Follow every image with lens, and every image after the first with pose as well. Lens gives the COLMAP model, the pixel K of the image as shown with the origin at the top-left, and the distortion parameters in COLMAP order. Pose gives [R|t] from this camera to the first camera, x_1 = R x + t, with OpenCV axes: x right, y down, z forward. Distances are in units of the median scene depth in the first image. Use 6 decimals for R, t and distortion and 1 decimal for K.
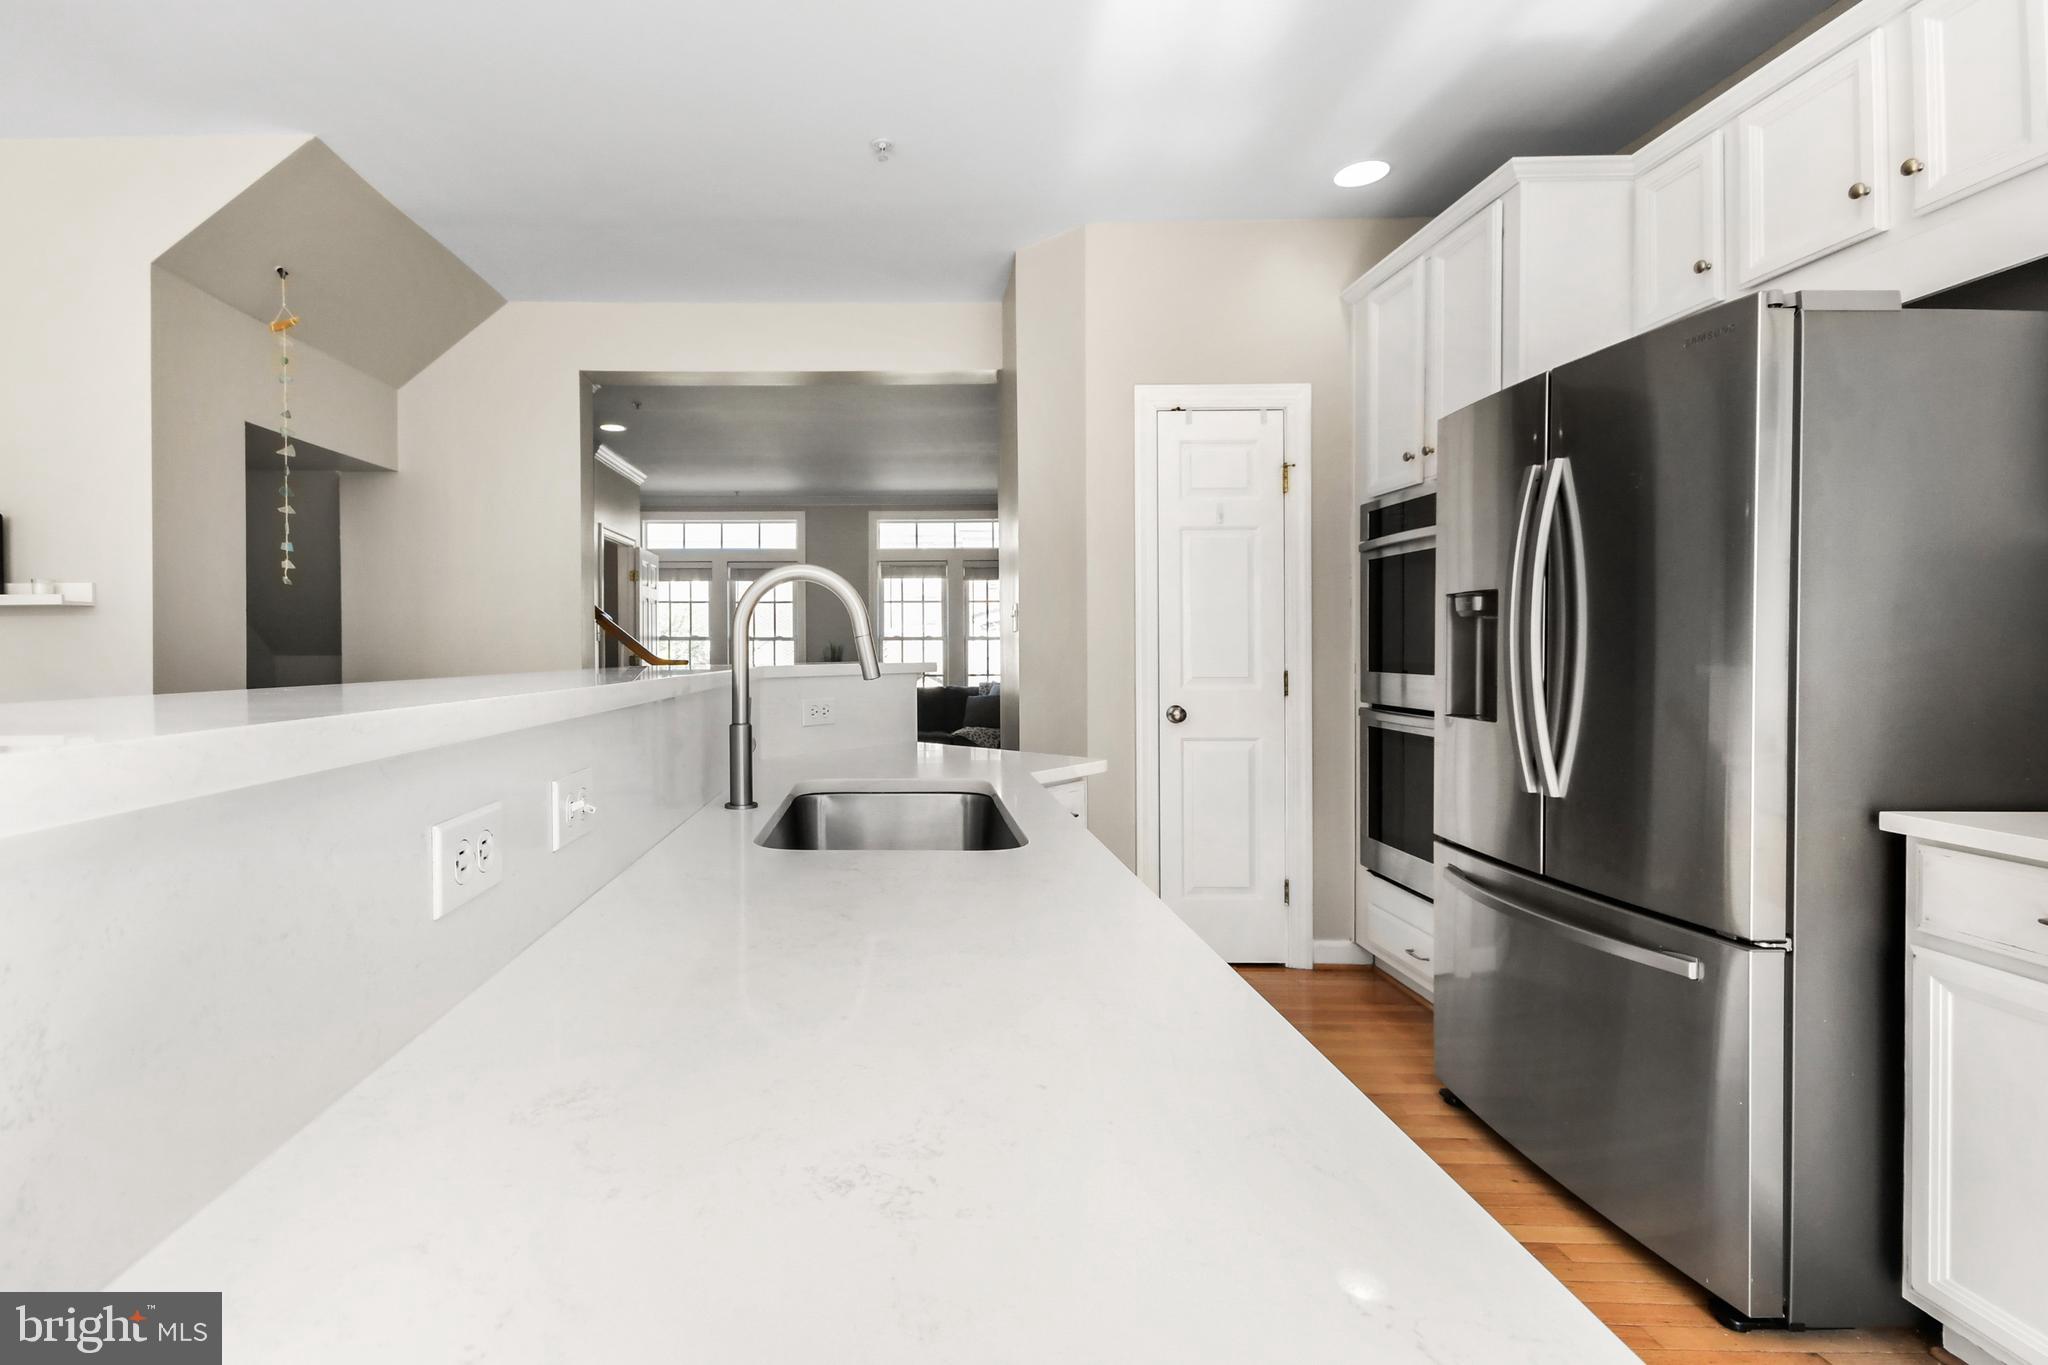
lens RADIAL K [[971.8, 0, 862.5], [0, 971.8, 650.7], [0, 0, 1]] dist [0.010201, -0.000765]
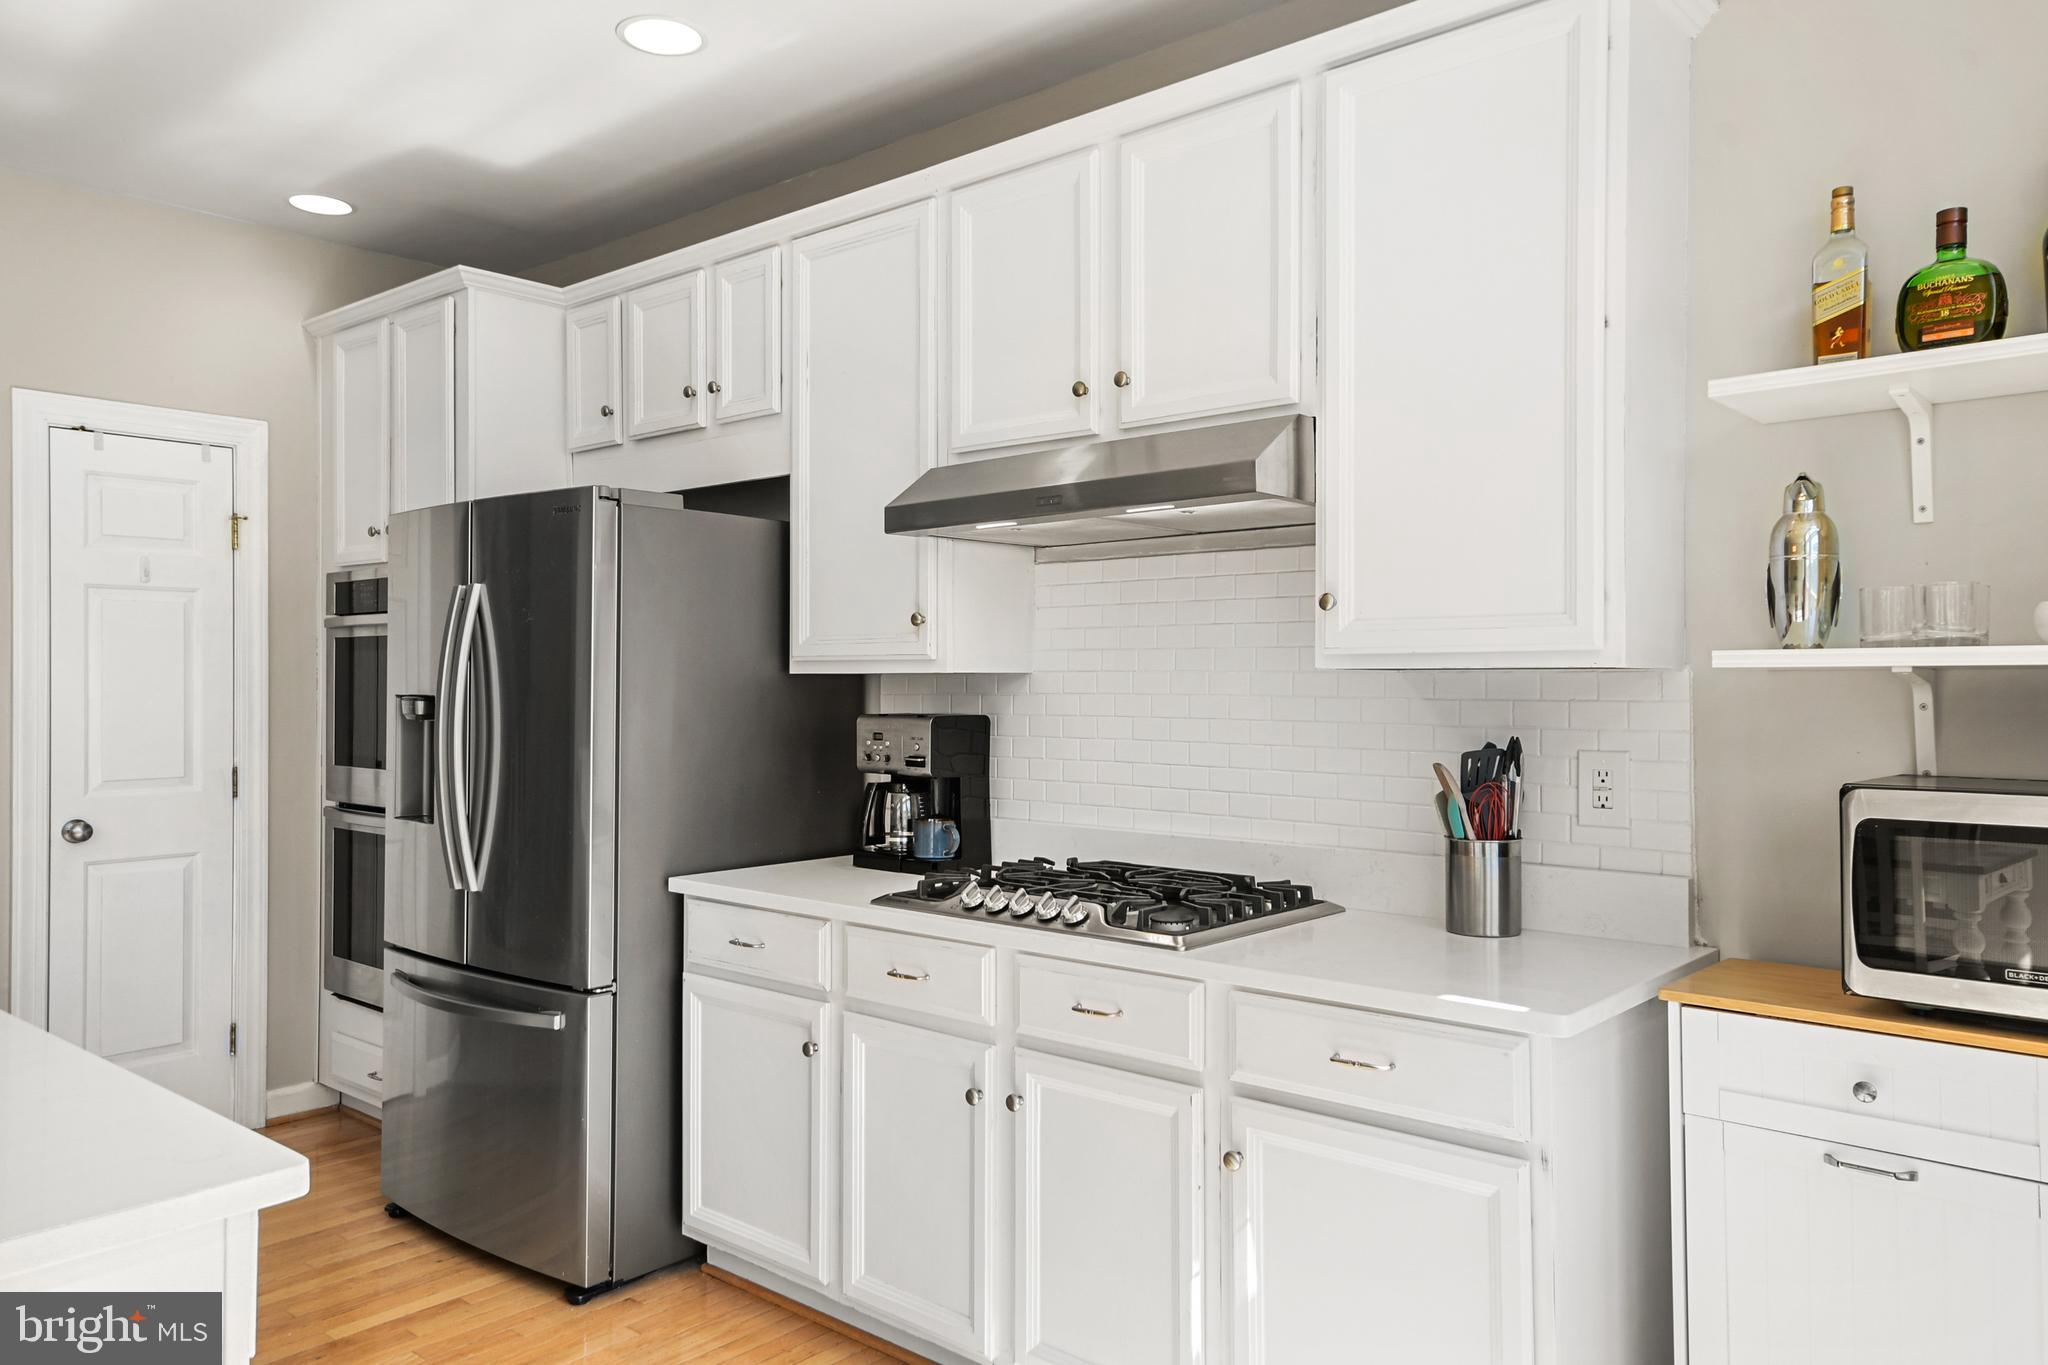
lens RADIAL K [[1432.5, 0, 1027.9], [0, 1432.5, 672.1], [0, 0, 1]] dist [0.007698, 0.043294]
pose [[0.631764, 0.008316, 0.775116, -0.101169], [0.003067, 0.999908, -0.013227, -0.049408], [-0.775154, 0.010733, 0.631681, -0.340451]]
